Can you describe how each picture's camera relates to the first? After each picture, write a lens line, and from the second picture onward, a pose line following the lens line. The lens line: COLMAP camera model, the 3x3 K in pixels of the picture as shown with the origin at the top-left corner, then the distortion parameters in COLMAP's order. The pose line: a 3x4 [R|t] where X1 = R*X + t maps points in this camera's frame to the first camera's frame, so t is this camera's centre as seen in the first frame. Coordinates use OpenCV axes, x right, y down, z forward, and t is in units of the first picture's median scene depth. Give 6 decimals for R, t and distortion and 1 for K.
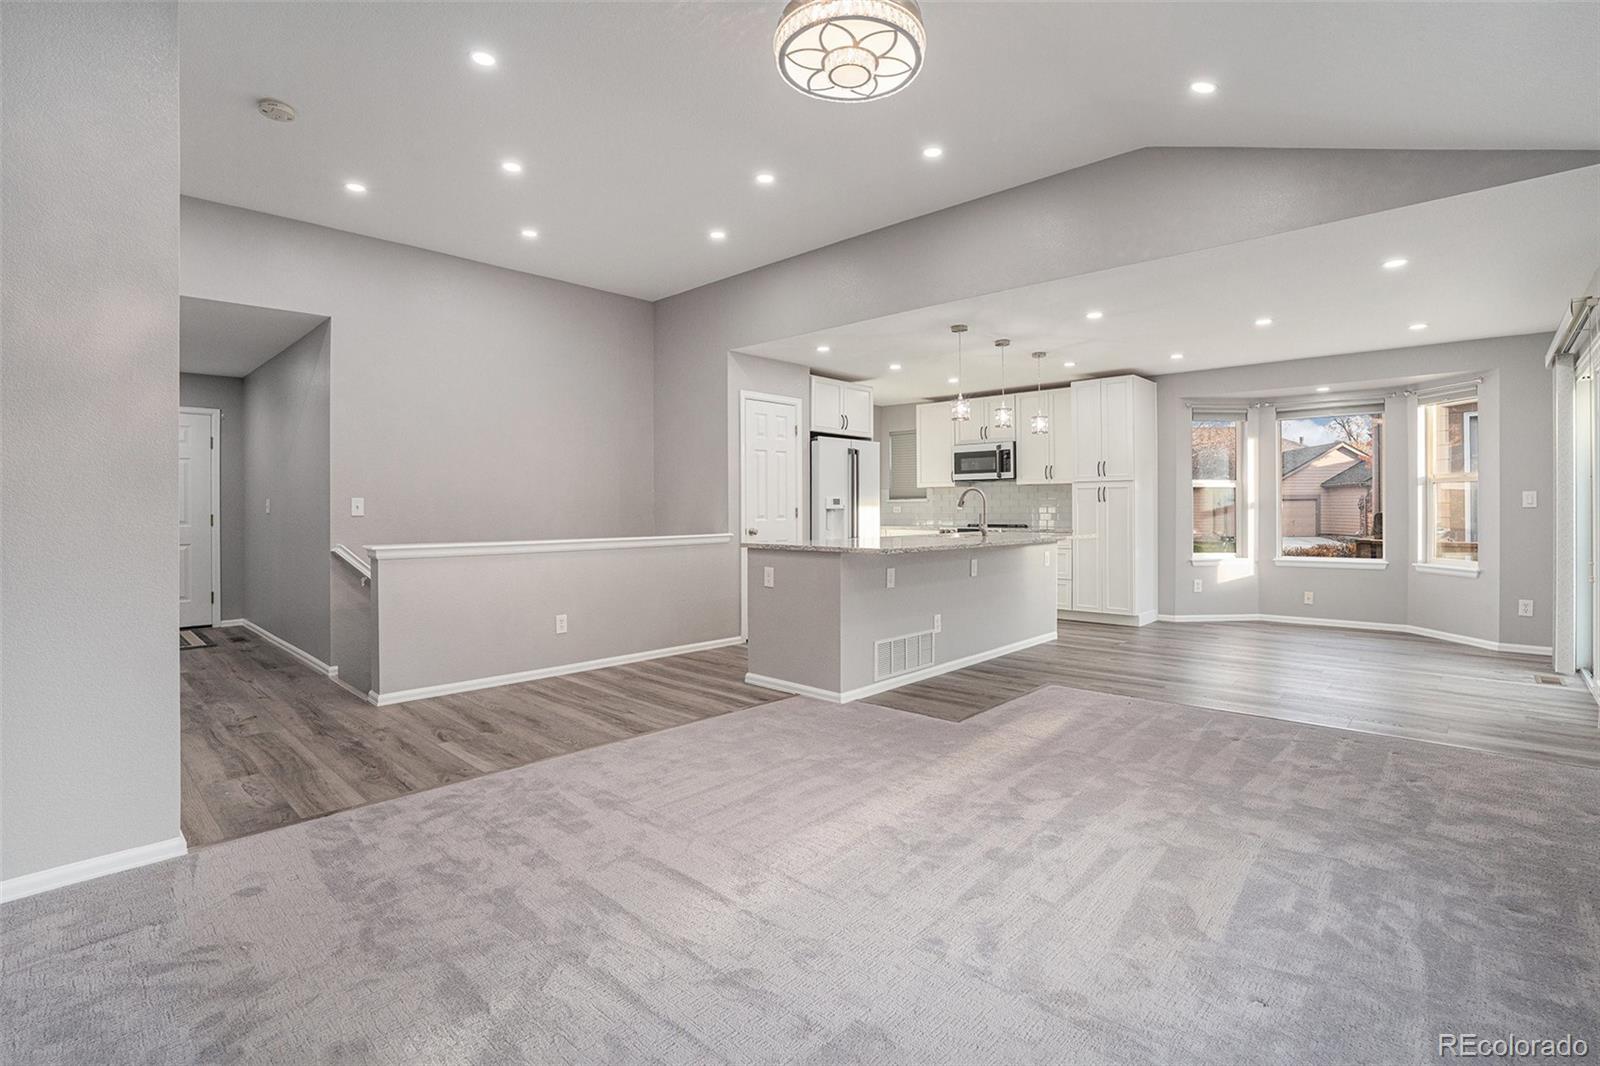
lens RADIAL K [[751.0, 0, 803.5], [0, 751.0, 513.1], [0, 0, 1]] dist [-0.070218, 0.026794]
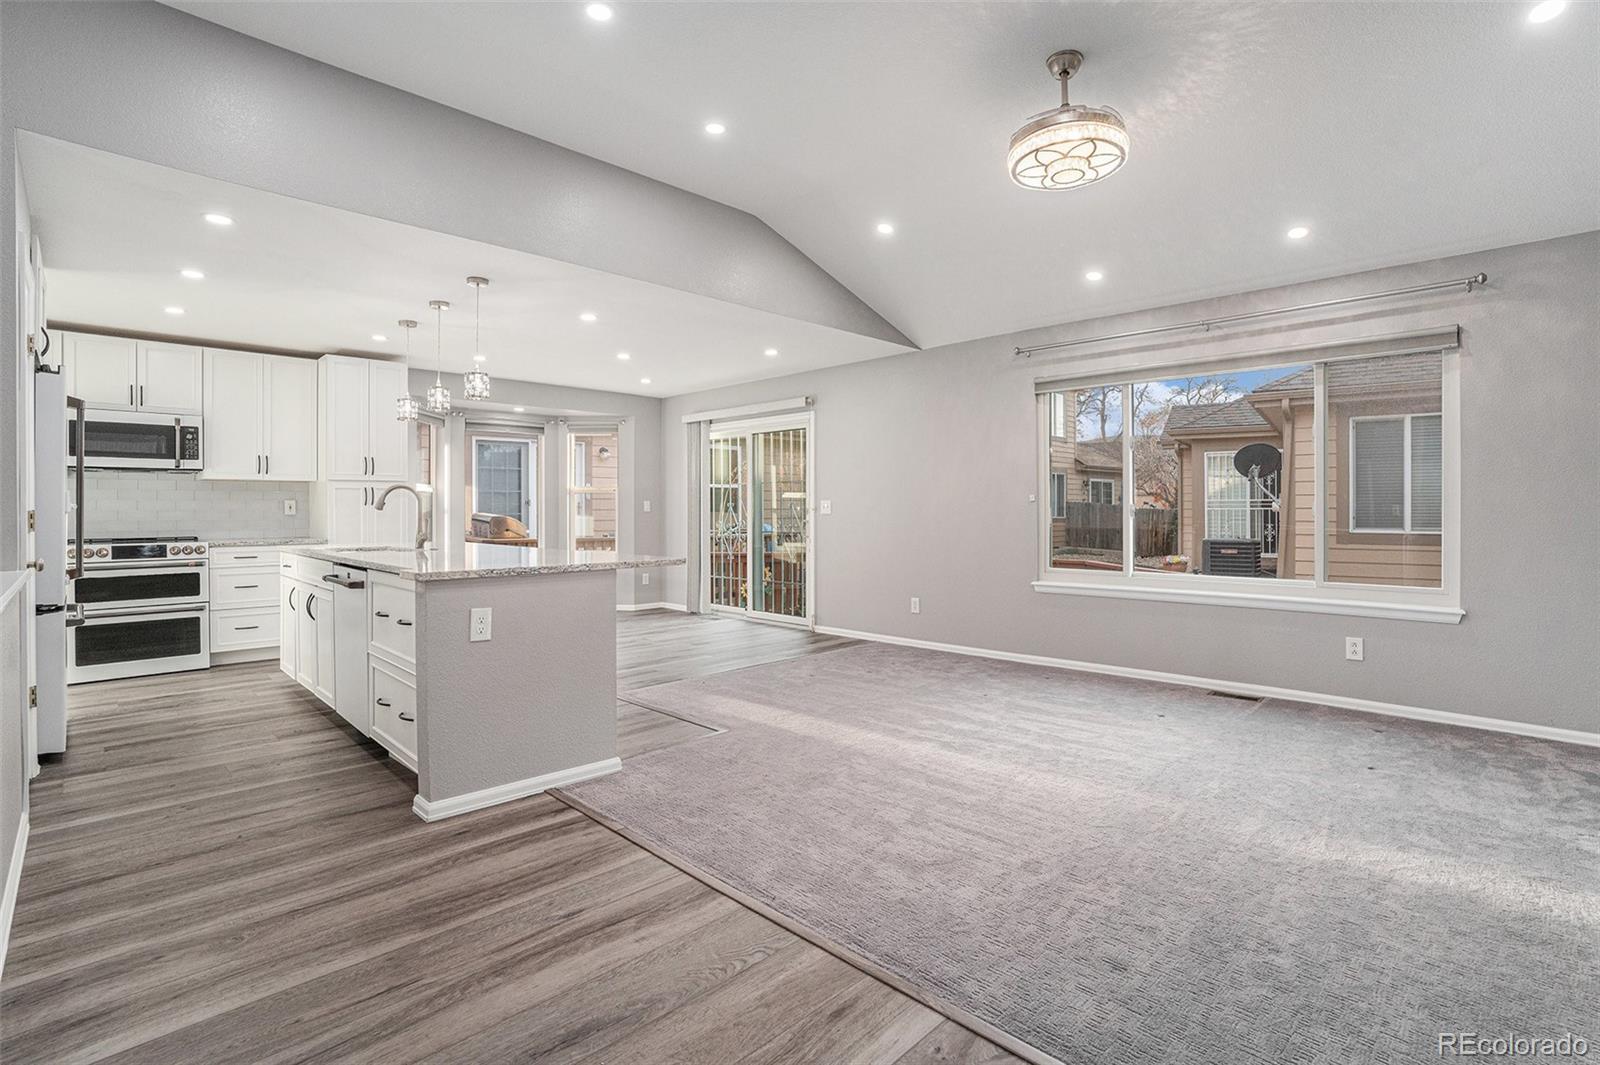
lens RADIAL K [[753.8, 0, 805.1], [0, 753.8, 519.2], [0, 0, 1]] dist [-0.065801, 0.025508]
pose [[0.029018, -0.006797, 0.999556, -0.506247], [0.009916, 0.999930, 0.006511, 0.000269], [-0.999530, 0.009722, 0.029083, 0.579088]]
